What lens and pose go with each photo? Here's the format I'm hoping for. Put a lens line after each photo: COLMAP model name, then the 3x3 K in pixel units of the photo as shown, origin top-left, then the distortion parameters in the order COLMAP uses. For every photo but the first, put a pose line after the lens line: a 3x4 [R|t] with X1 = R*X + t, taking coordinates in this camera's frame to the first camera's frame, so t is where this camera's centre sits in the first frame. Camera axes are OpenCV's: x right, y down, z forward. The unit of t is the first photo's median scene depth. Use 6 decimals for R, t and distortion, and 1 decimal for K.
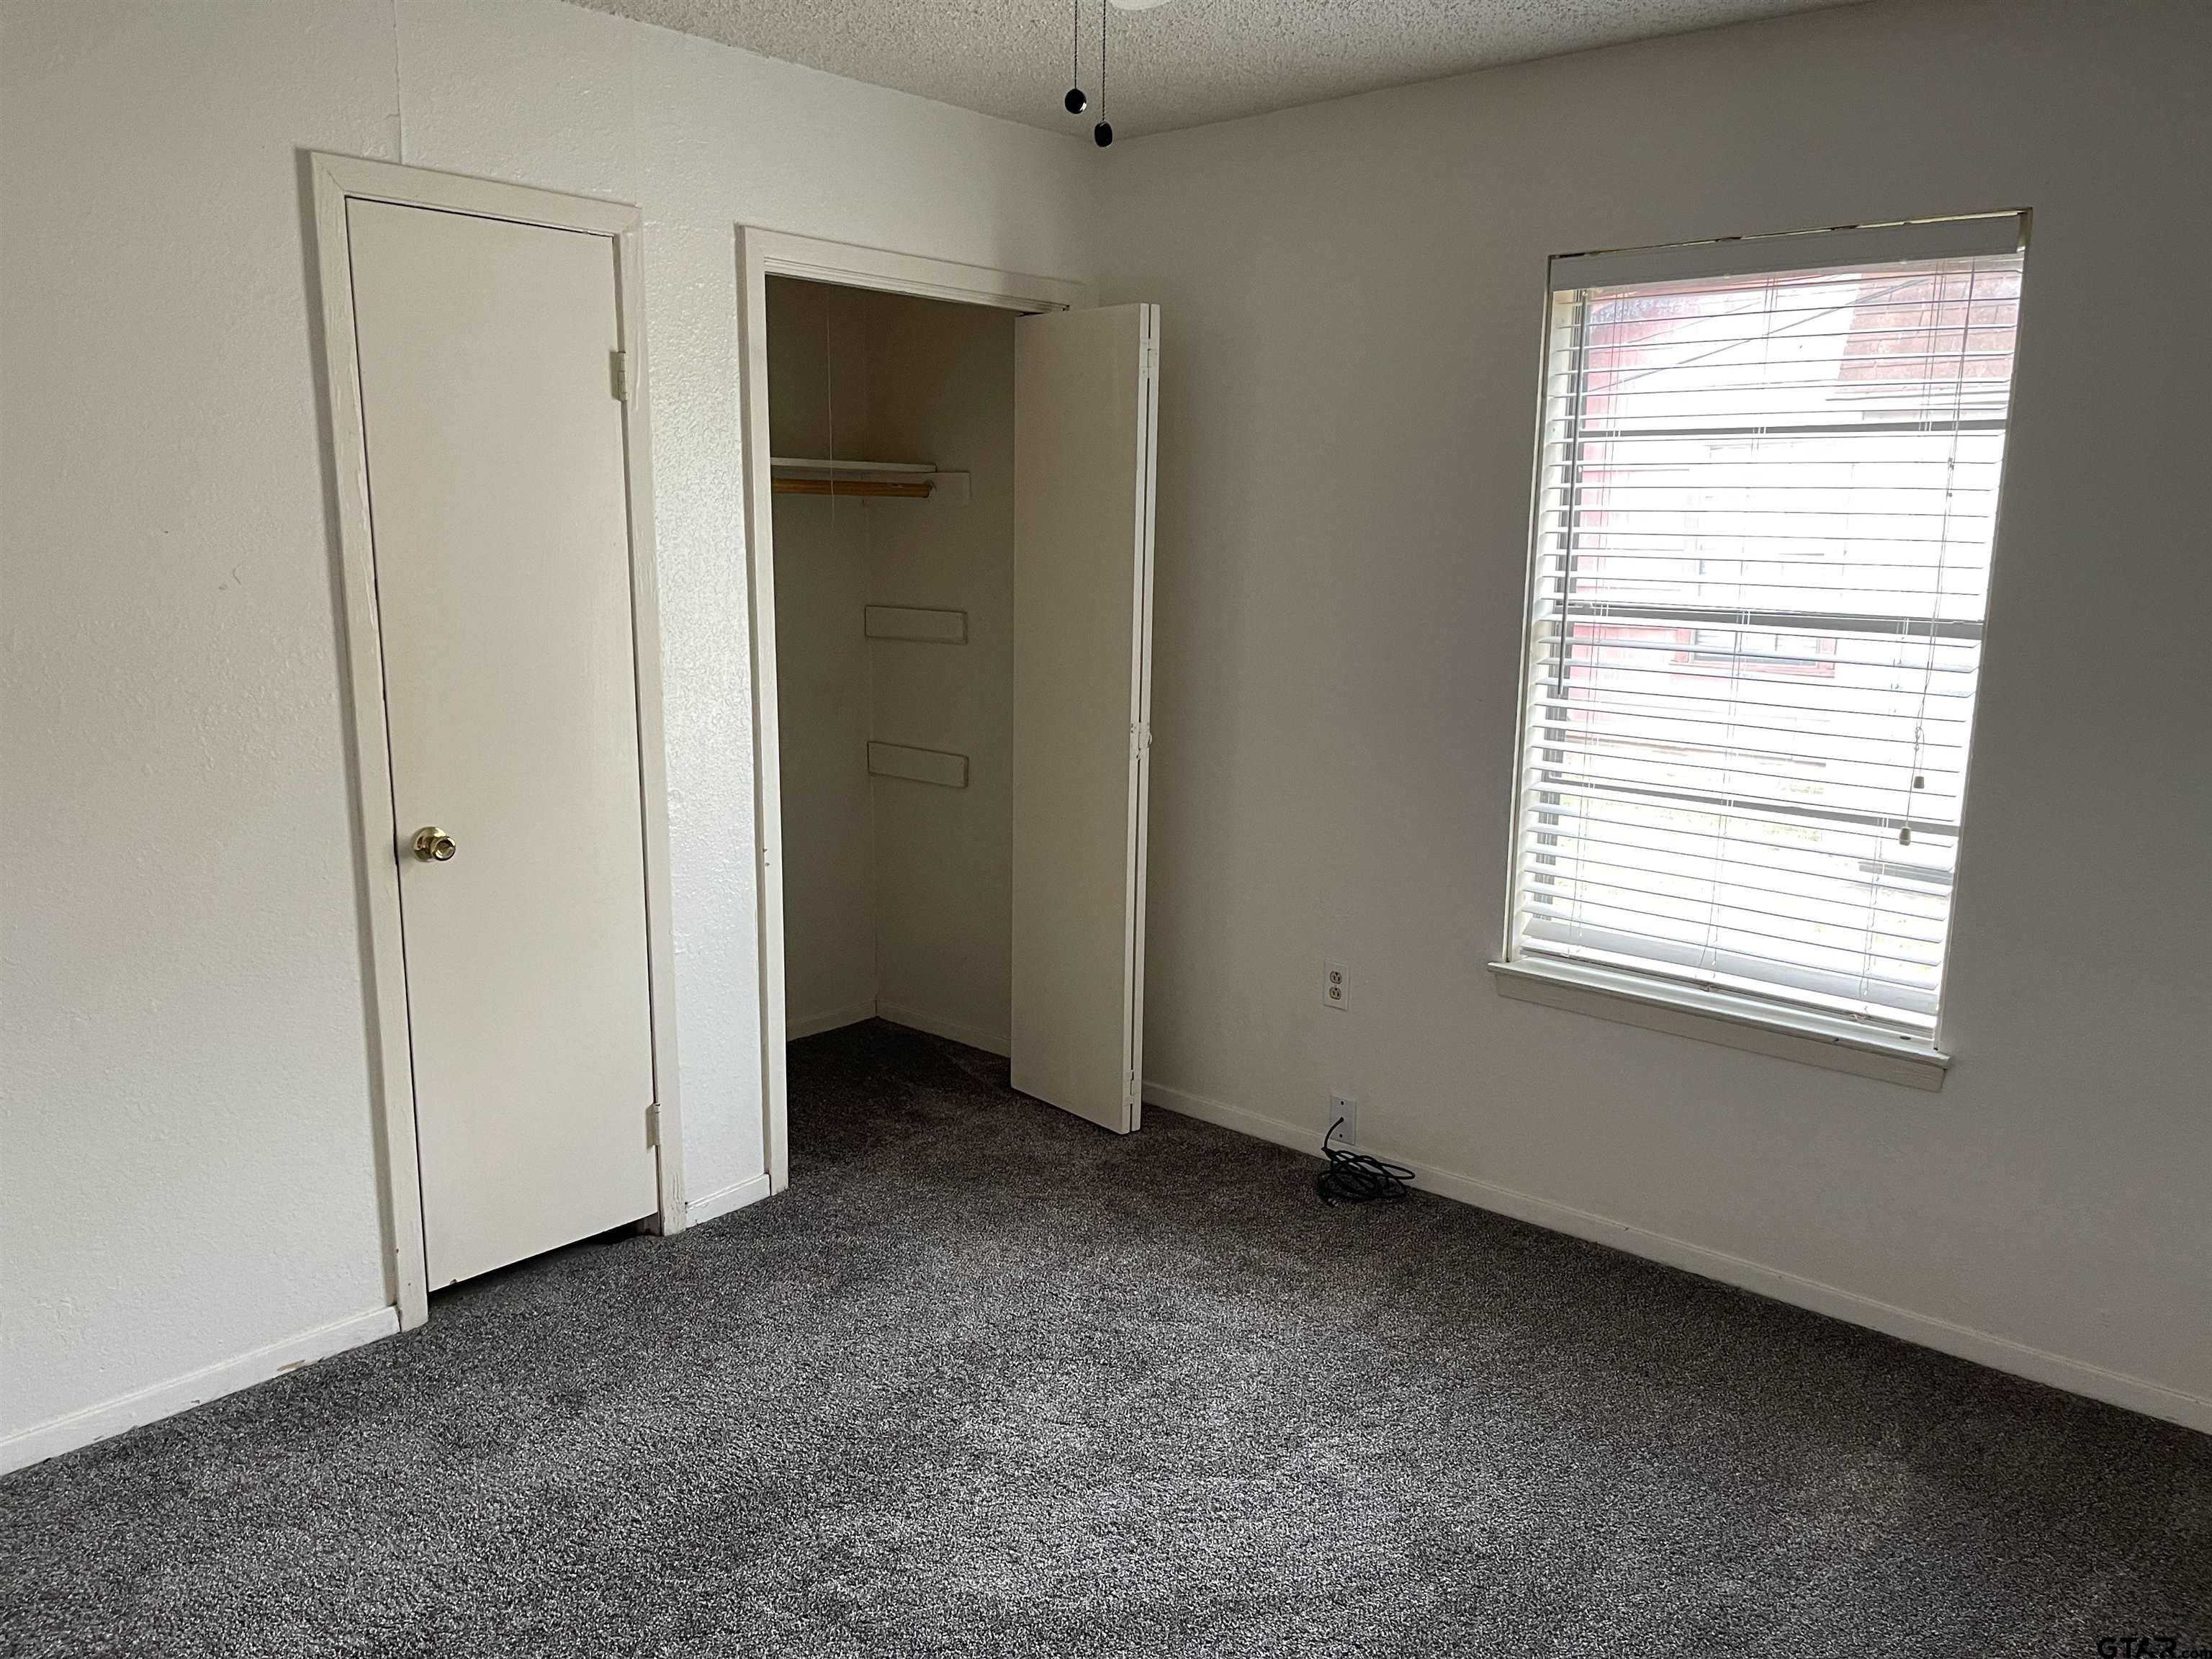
lens RADIAL K [[1697.6, 0, 1106.0], [0, 1697.6, 829.5], [0, 0, 1]] dist [0.000435, -0.004356]
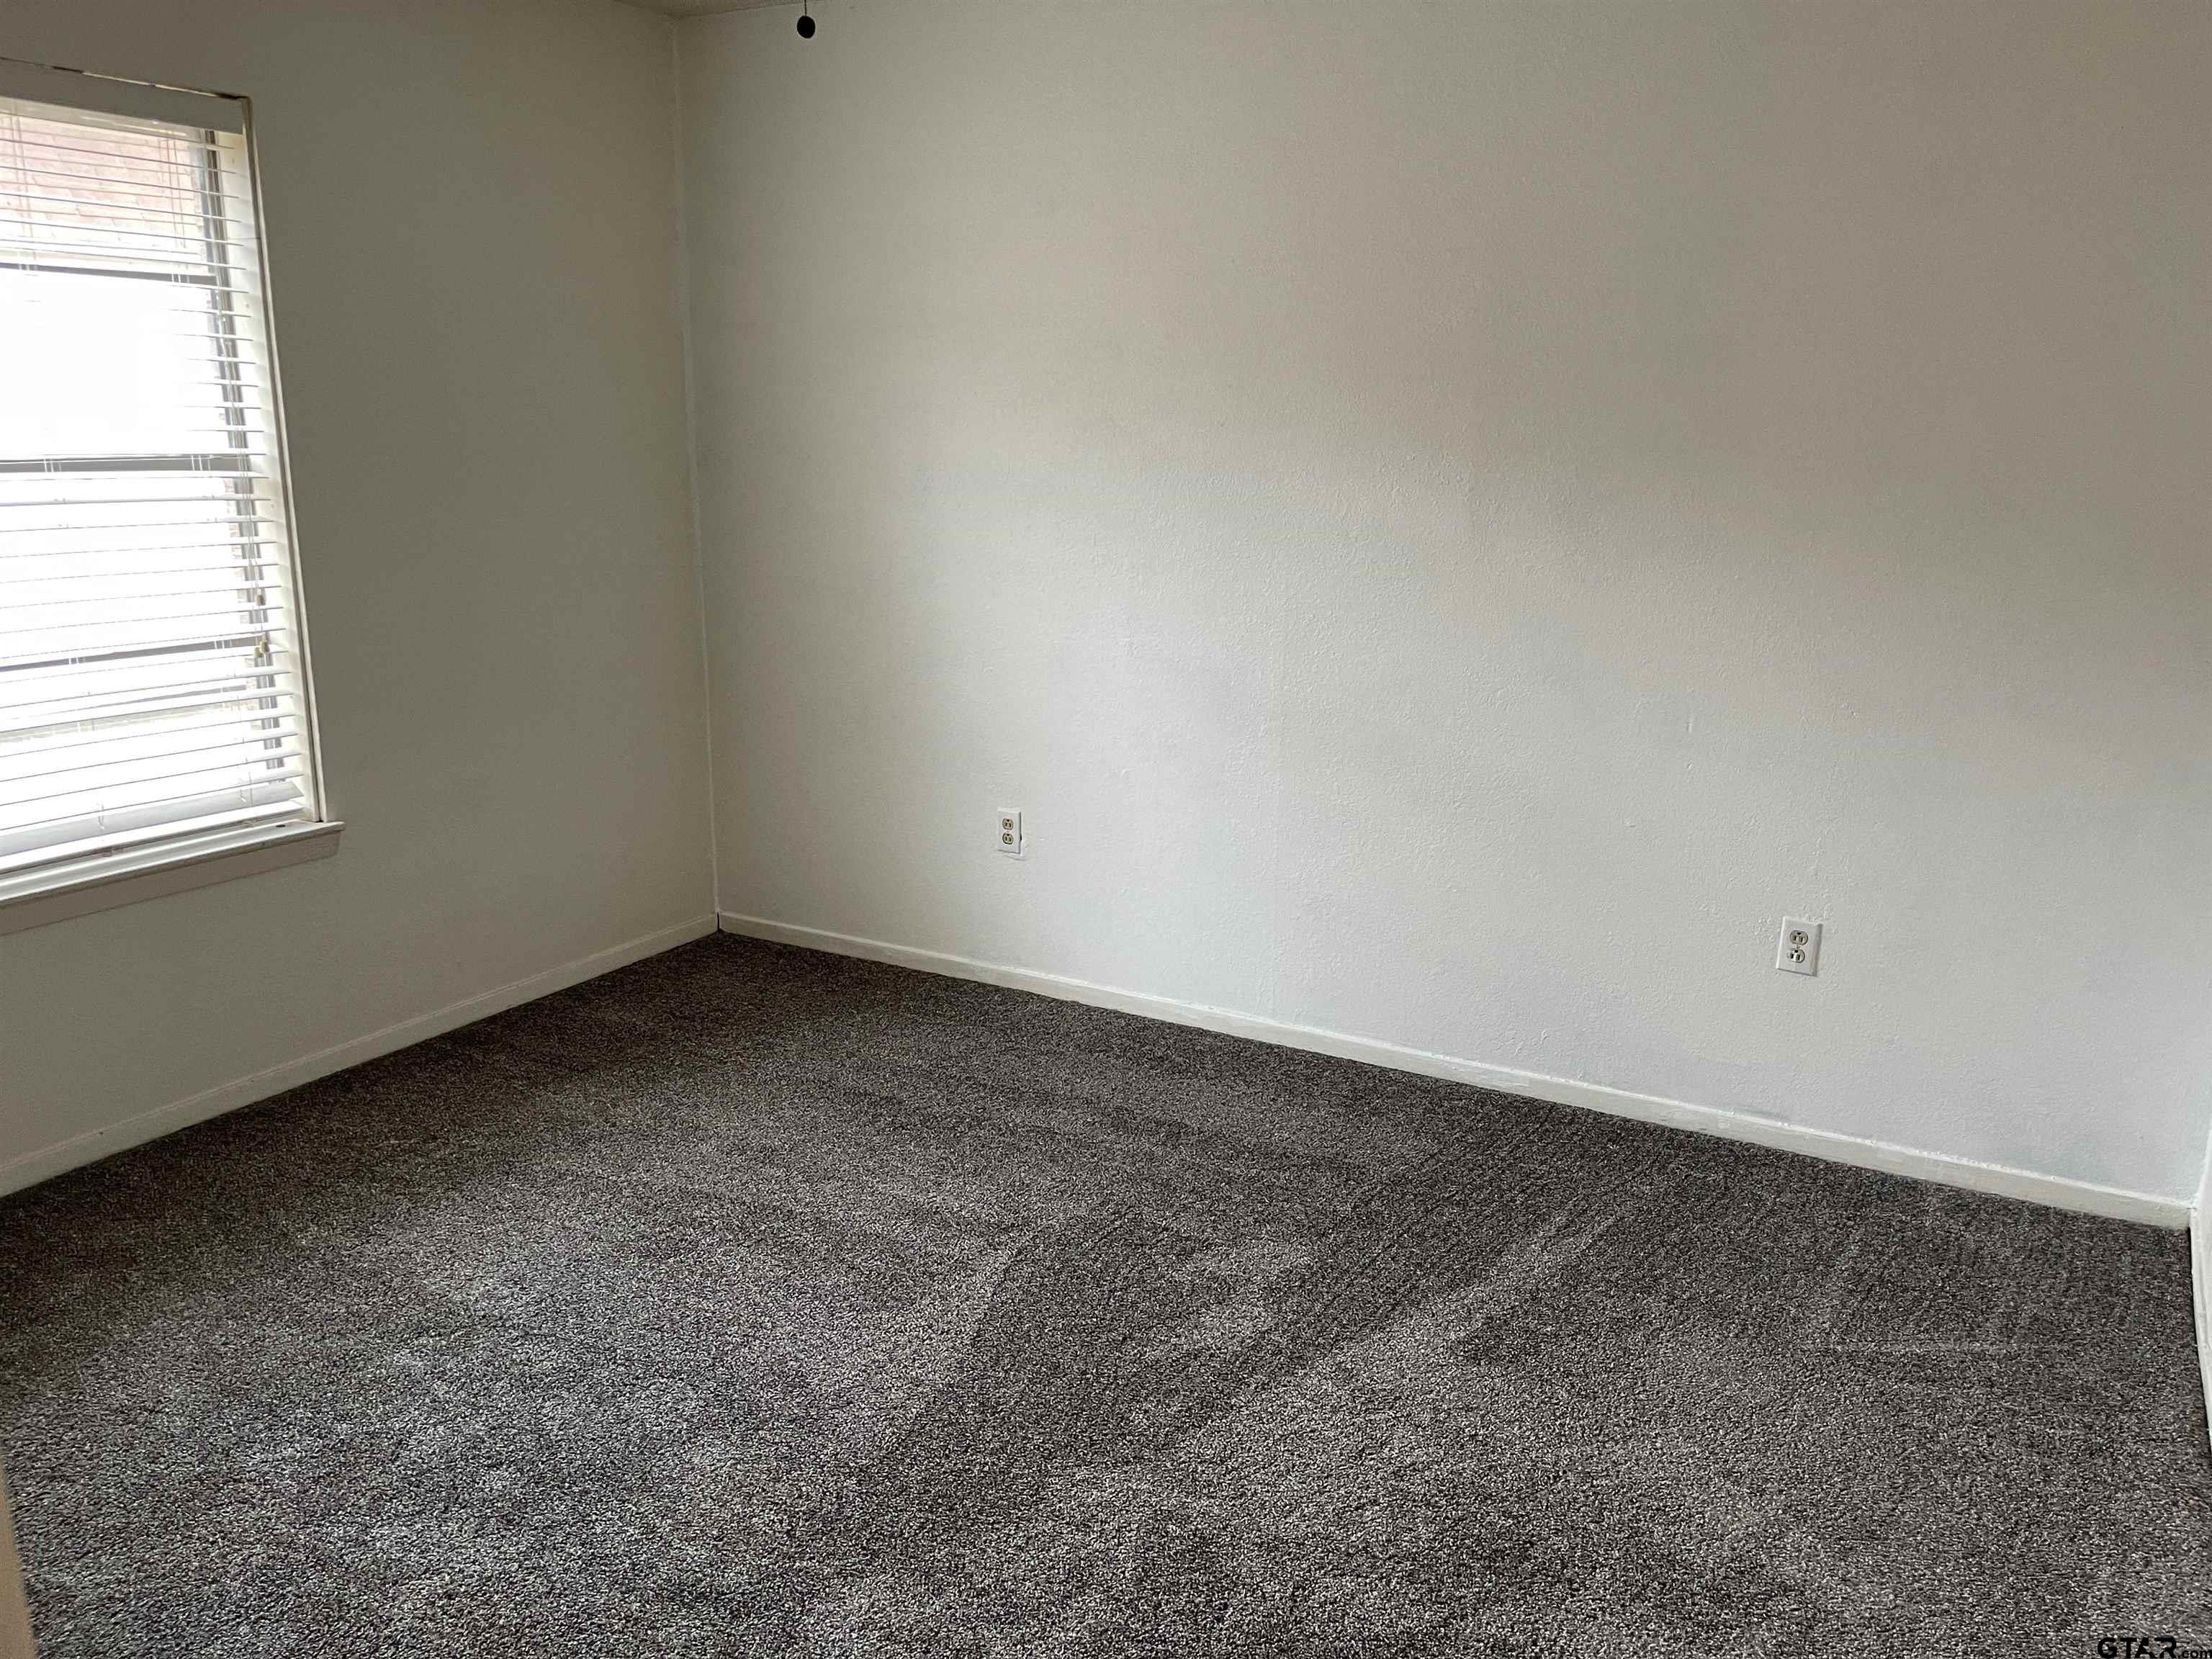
lens RADIAL K [[1697.6, 0, 1106.0], [0, 1697.6, 829.5], [0, 0, 1]] dist [0.000435, -0.004356]
pose [[-0.248709, -0.247976, 0.936297, -0.747646], [0.140595, 0.947190, 0.288207, -0.128483], [-0.958320, 0.203318, -0.200710, 0.706386]]
